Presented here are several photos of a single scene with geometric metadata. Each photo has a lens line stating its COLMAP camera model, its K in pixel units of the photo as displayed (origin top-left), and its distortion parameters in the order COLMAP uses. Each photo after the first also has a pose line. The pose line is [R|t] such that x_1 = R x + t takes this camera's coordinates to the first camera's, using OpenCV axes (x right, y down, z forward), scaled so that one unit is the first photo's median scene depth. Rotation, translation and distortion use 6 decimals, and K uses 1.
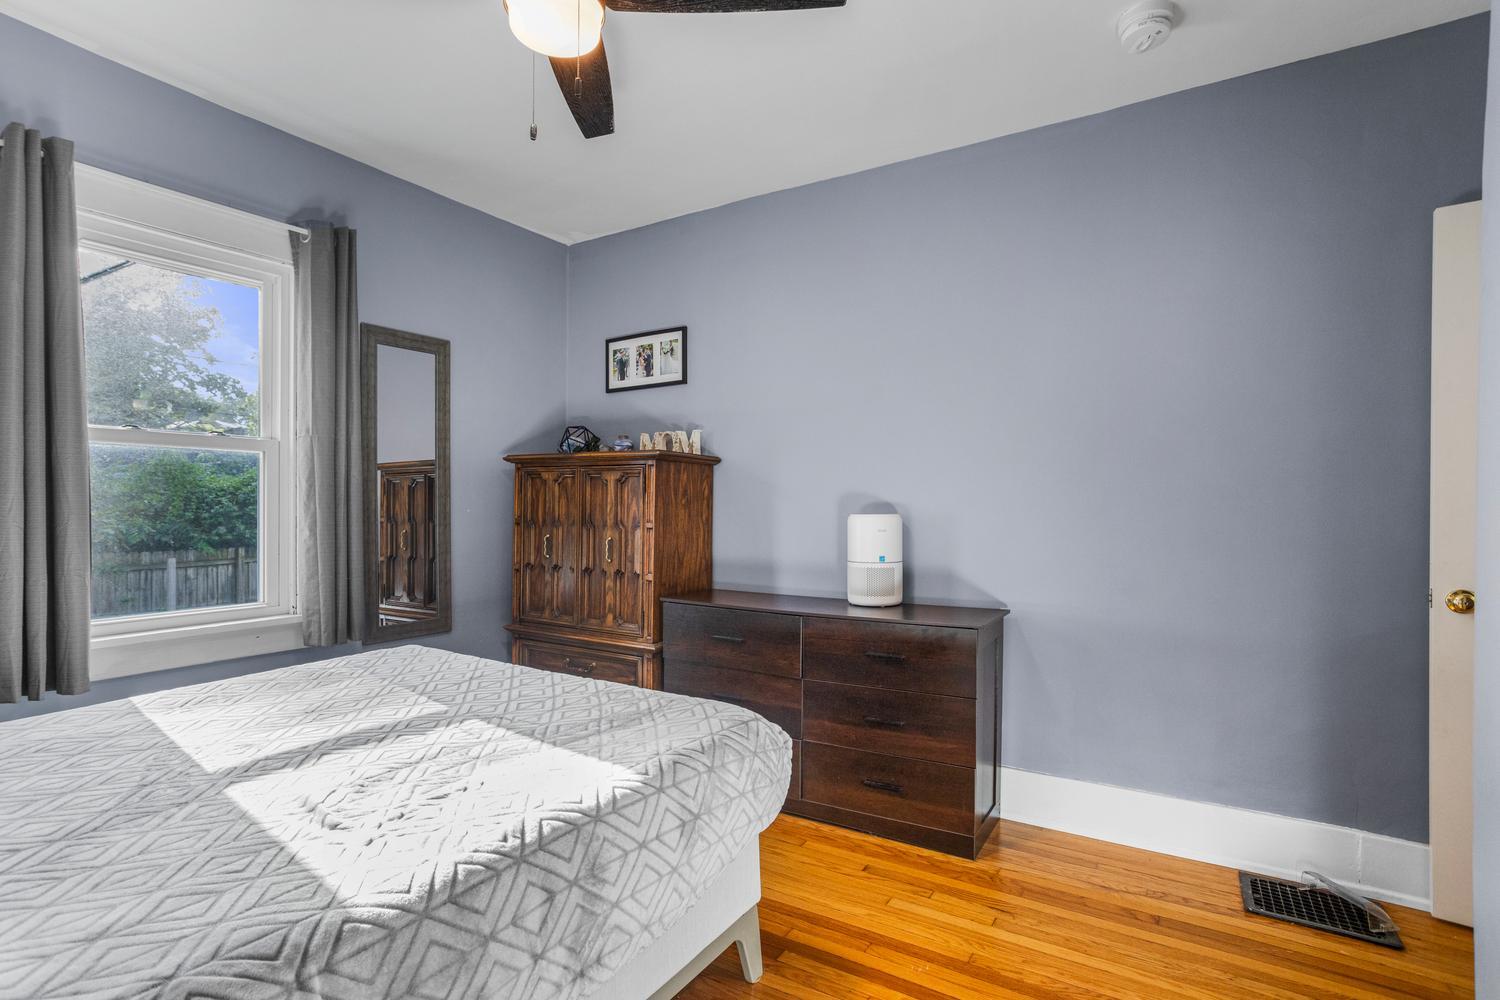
lens RADIAL K [[749.5, 0, 746.3], [0, 749.5, 513.9], [0, 0, 1]] dist [-0.064322, 0.042517]
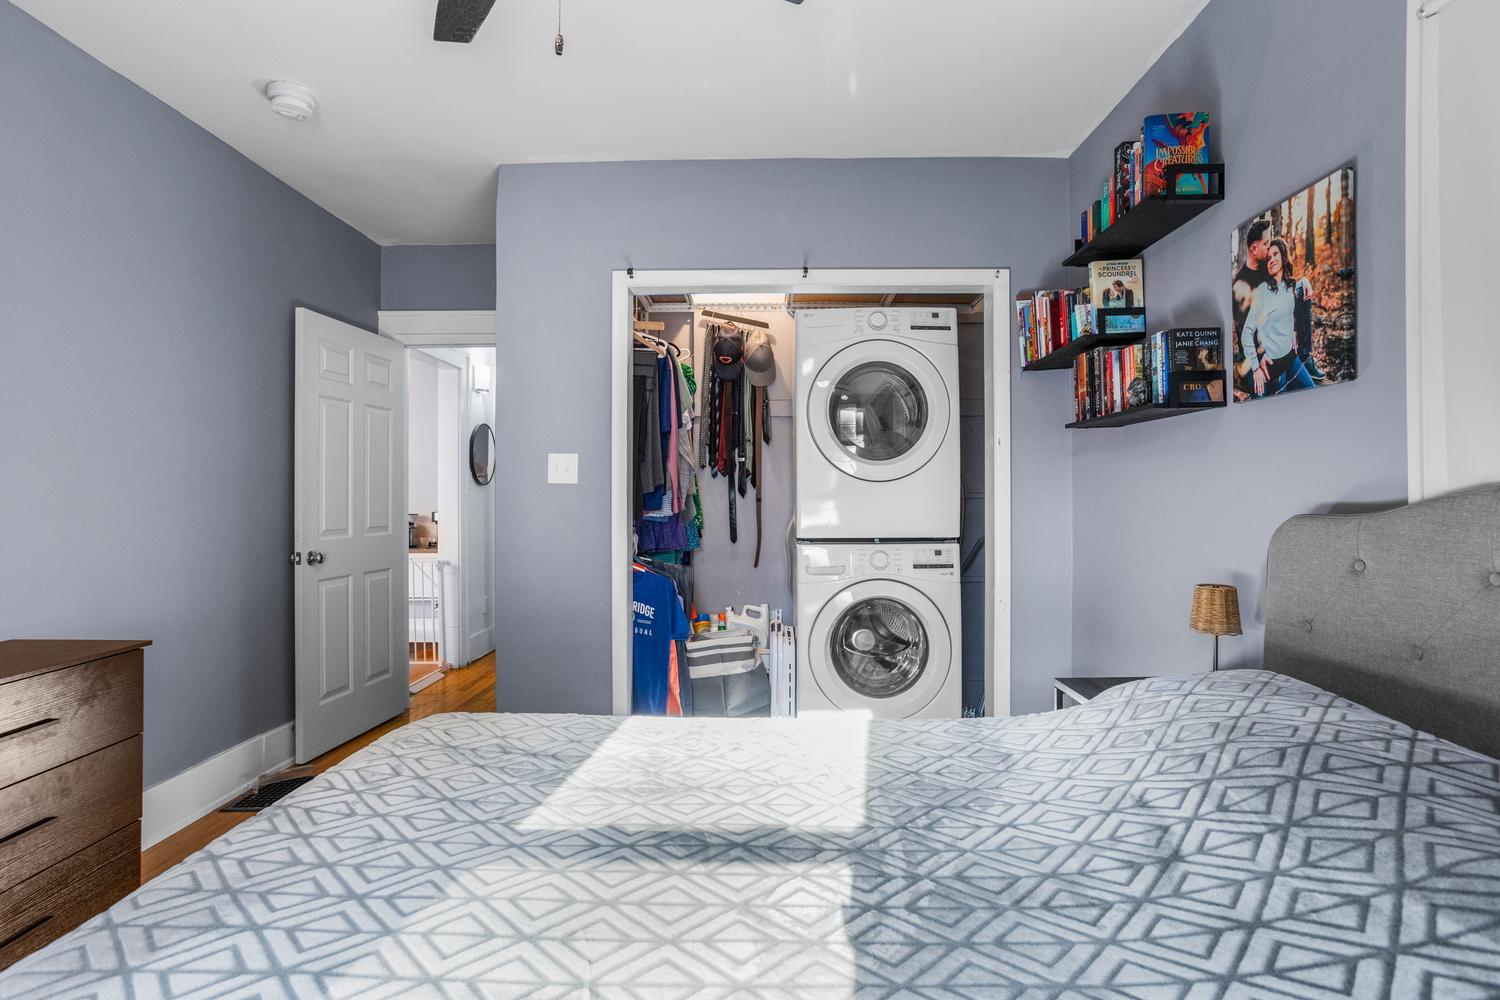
lens RADIAL K [[732.9, 0, 744.1], [0, 732.9, 482.7], [0, 0, 1]] dist [-0.047967, 0.028232]
pose [[-0.517744, 0.015251, 0.855399, -0.570064], [0.015632, 0.999843, -0.008365, -0.012247], [-0.855393, 0.009040, -0.517901, 0.643580]]
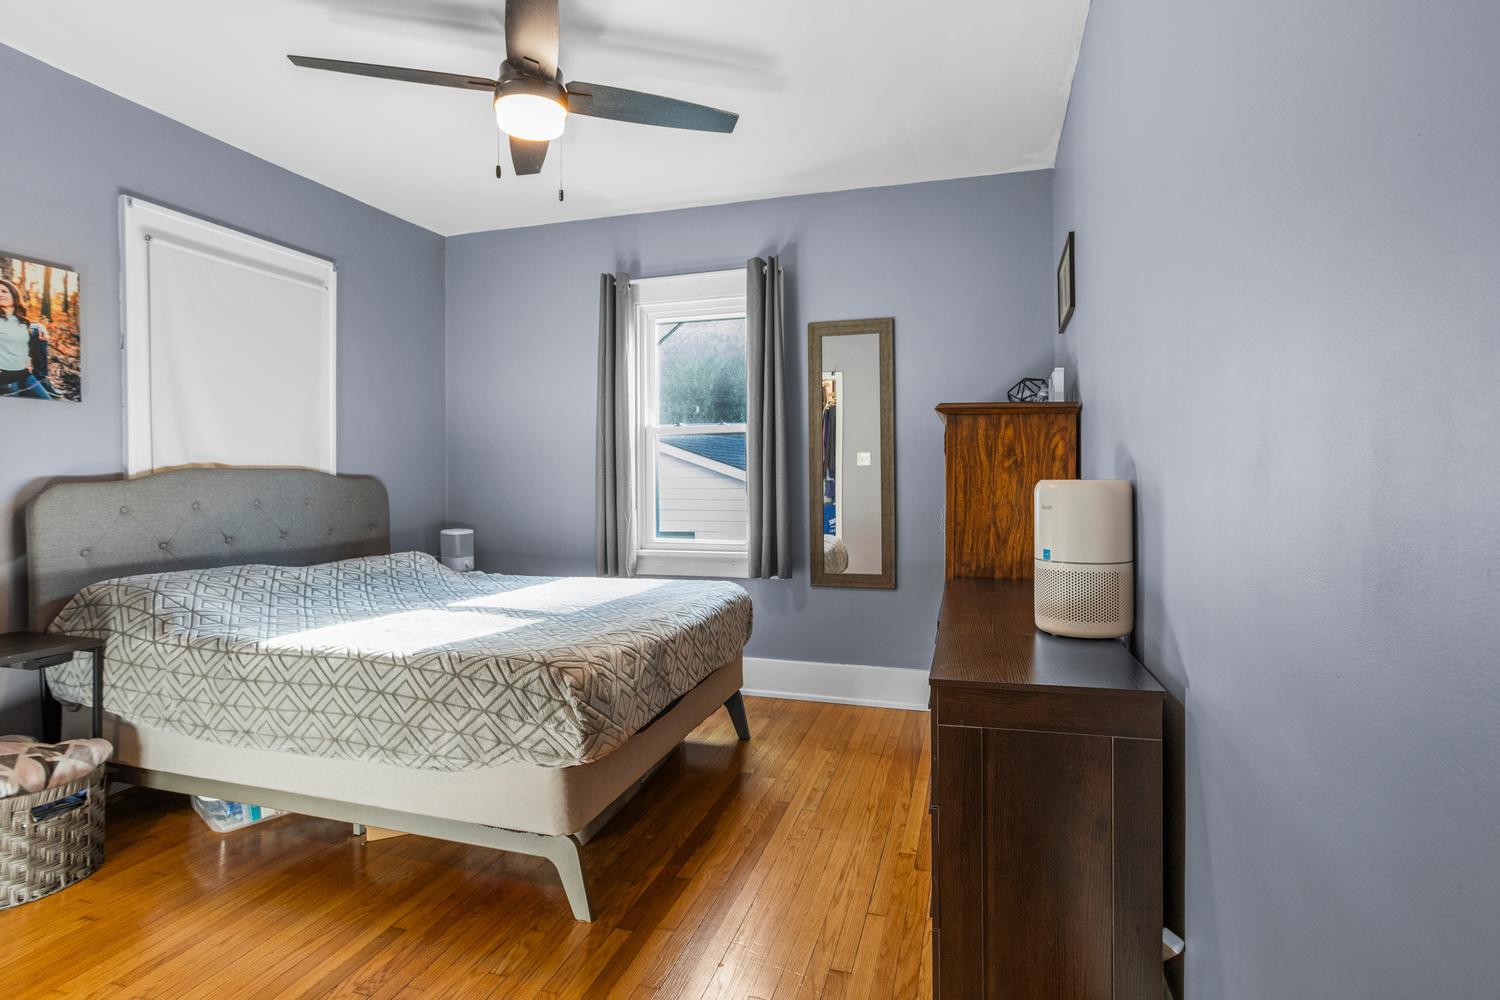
lens RADIAL K [[732.9, 0, 746.1], [0, 732.9, 492.0], [0, 0, 1]] dist [-0.051161, 0.032795]
pose [[0.282701, 0.016916, -0.959059, 0.593013], [-0.006806, 0.999855, 0.015629, 0.003480], [0.959184, 0.002109, 0.282775, 0.534697]]
